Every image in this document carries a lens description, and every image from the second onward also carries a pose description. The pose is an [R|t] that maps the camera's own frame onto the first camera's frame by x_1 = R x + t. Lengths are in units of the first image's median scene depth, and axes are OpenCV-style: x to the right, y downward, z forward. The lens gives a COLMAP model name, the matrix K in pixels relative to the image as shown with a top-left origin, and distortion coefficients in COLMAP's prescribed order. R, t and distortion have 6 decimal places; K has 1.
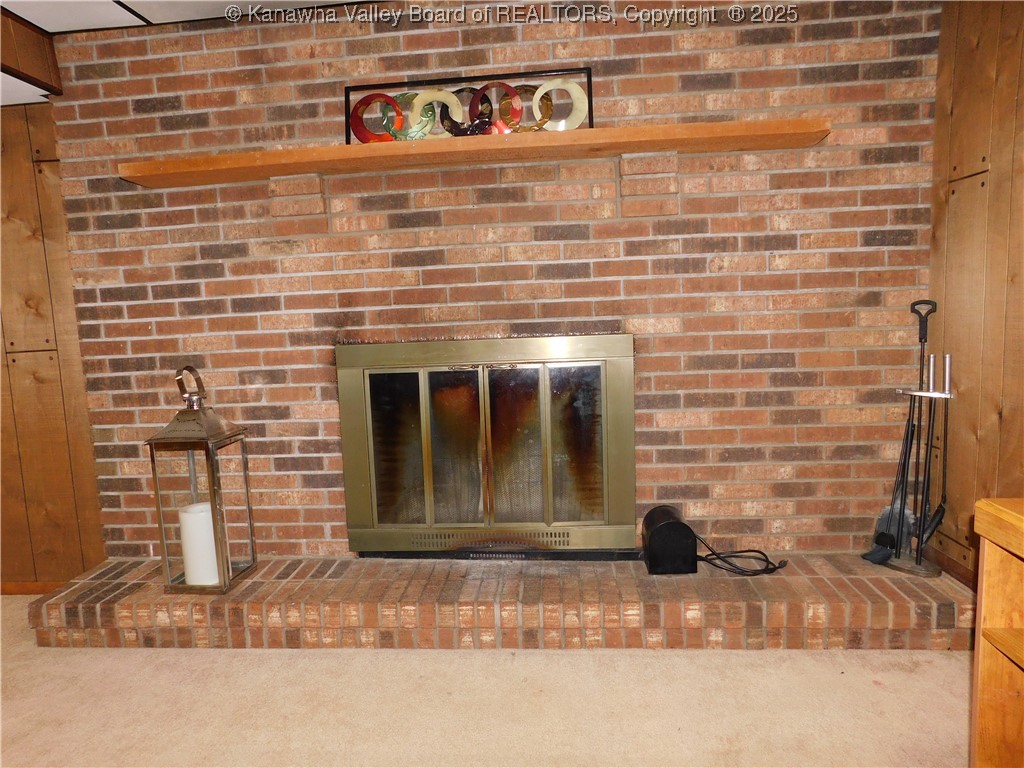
lens RADIAL K [[658.8, 0, 512.0], [0, 658.8, 384.0], [0, 0, 1]] dist [-0.079221, 0.058141]
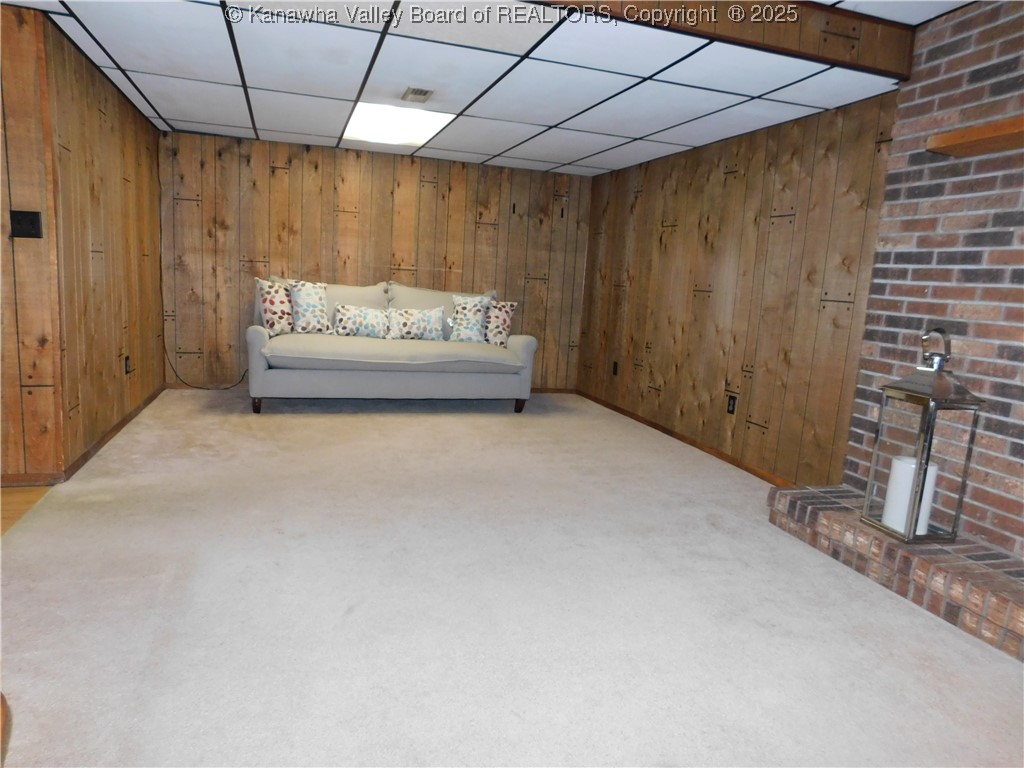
lens RADIAL K [[658.8, 0, 512.0], [0, 658.8, 384.0], [0, 0, 1]] dist [-0.079221, 0.058141]
pose [[0.362492, 0.222306, -0.905085, 0.193101], [-0.186792, 0.968760, 0.163134, 0.017265], [0.913076, 0.109928, 0.392693, -0.030352]]
